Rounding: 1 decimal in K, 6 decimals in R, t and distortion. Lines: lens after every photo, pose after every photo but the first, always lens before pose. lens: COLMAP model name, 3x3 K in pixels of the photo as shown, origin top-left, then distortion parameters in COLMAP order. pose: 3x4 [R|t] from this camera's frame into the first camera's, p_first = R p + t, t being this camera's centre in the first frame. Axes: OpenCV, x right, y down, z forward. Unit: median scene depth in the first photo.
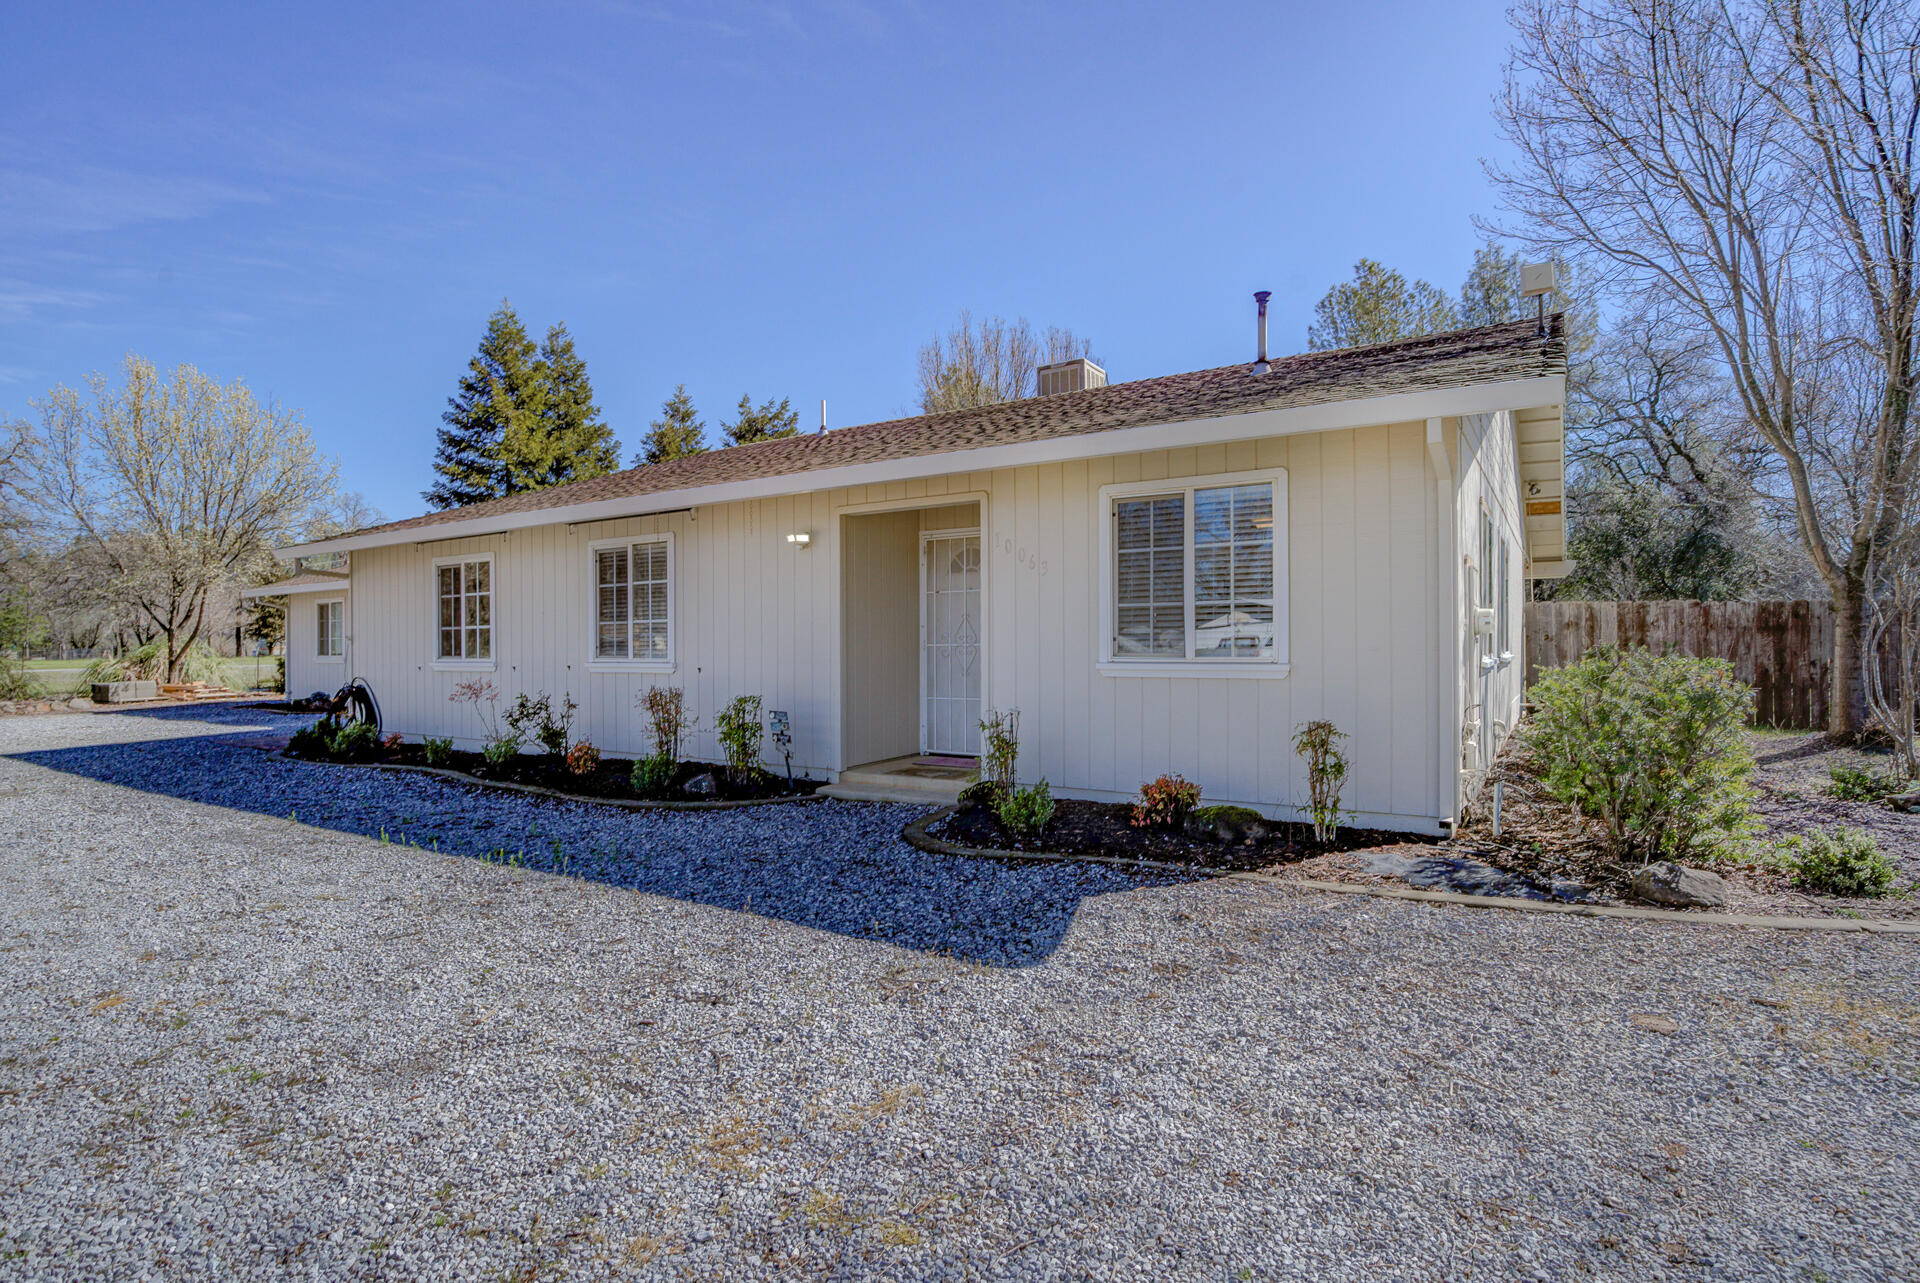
lens RADIAL K [[931.1, 0, 960.0], [0, 931.1, 641.5], [0, 0, 1]] dist [-0.012121, 0.000093]
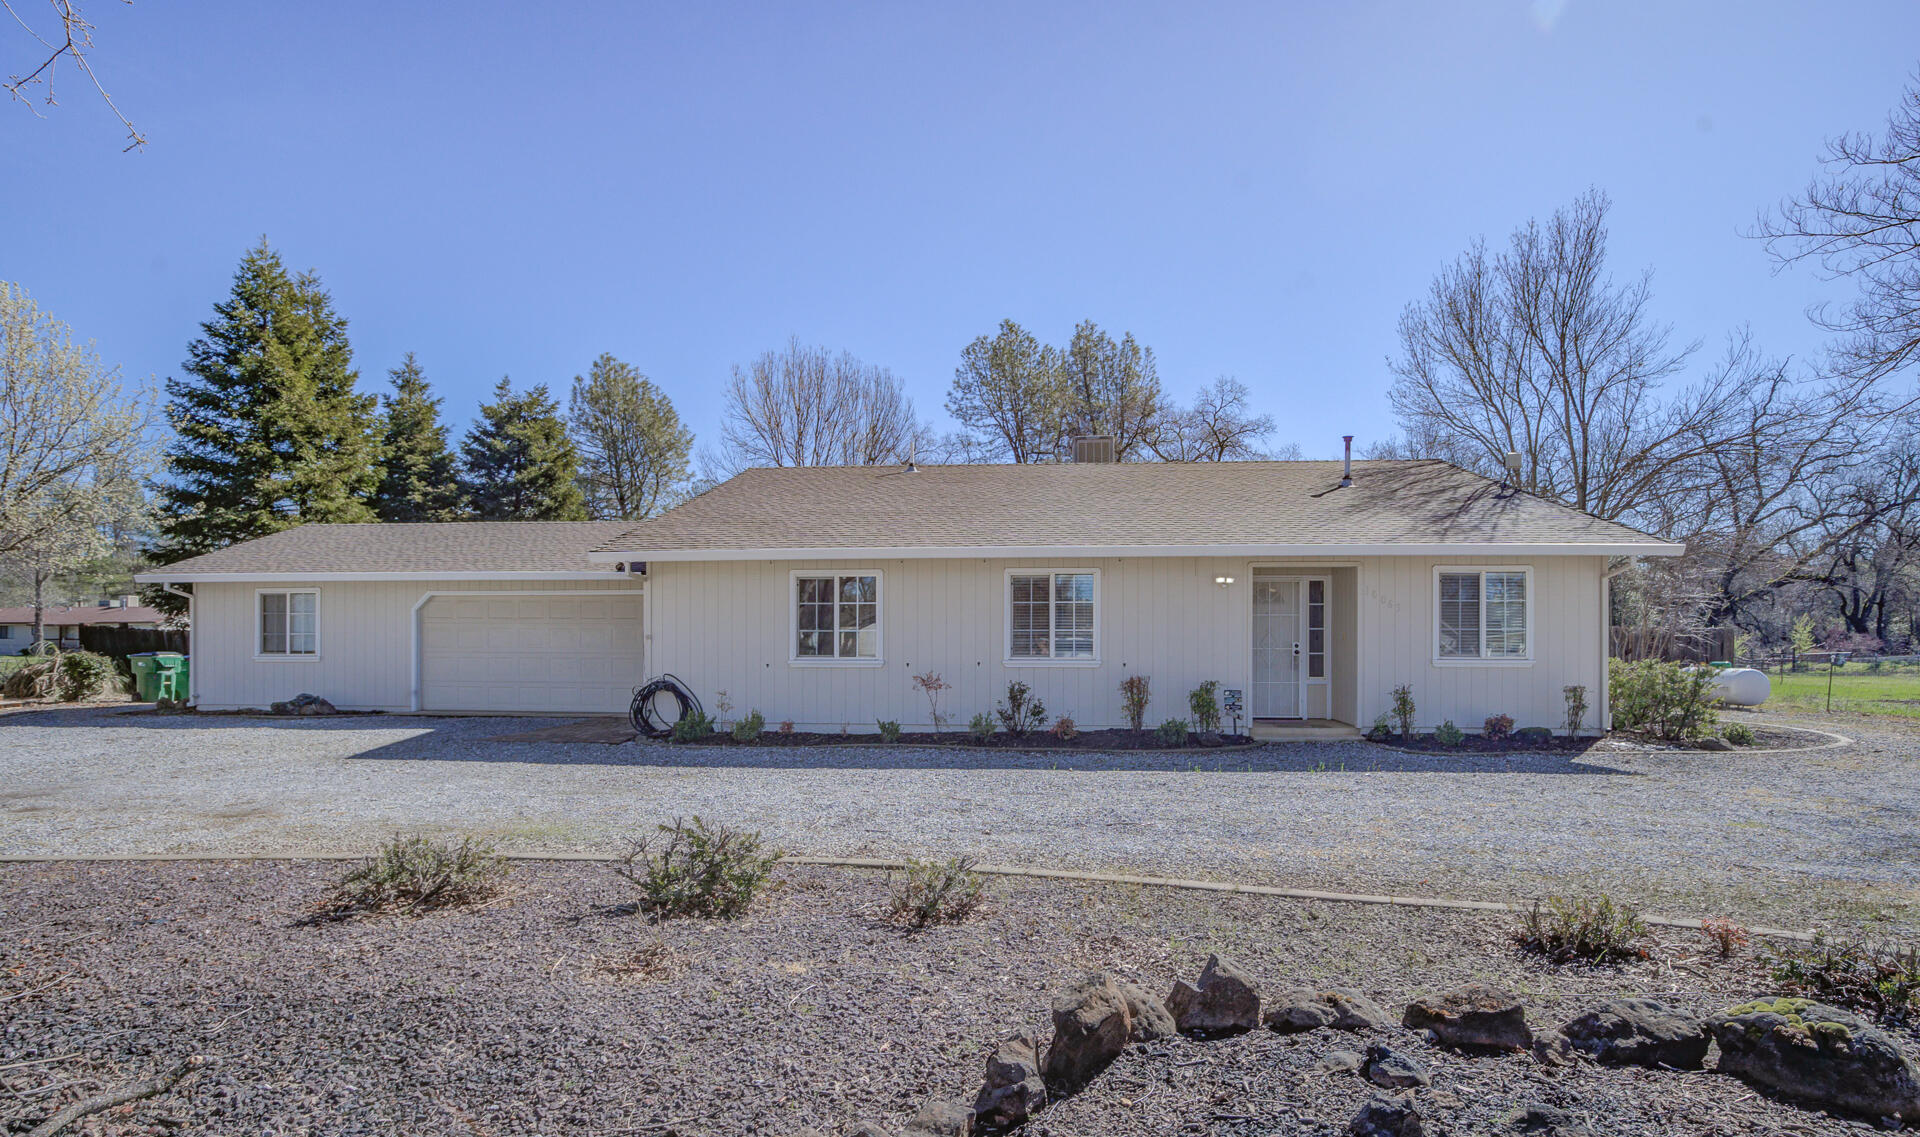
lens RADIAL K [[956.3, 0, 936.1], [0, 956.3, 630.0], [0, 0, 1]] dist [-0.013712, -0.000238]
pose [[0.892753, 0.017052, 0.450224, -0.771671], [-0.010396, 0.999797, -0.017252, 0.003310], [-0.450426, 0.010722, 0.892749, -0.126429]]
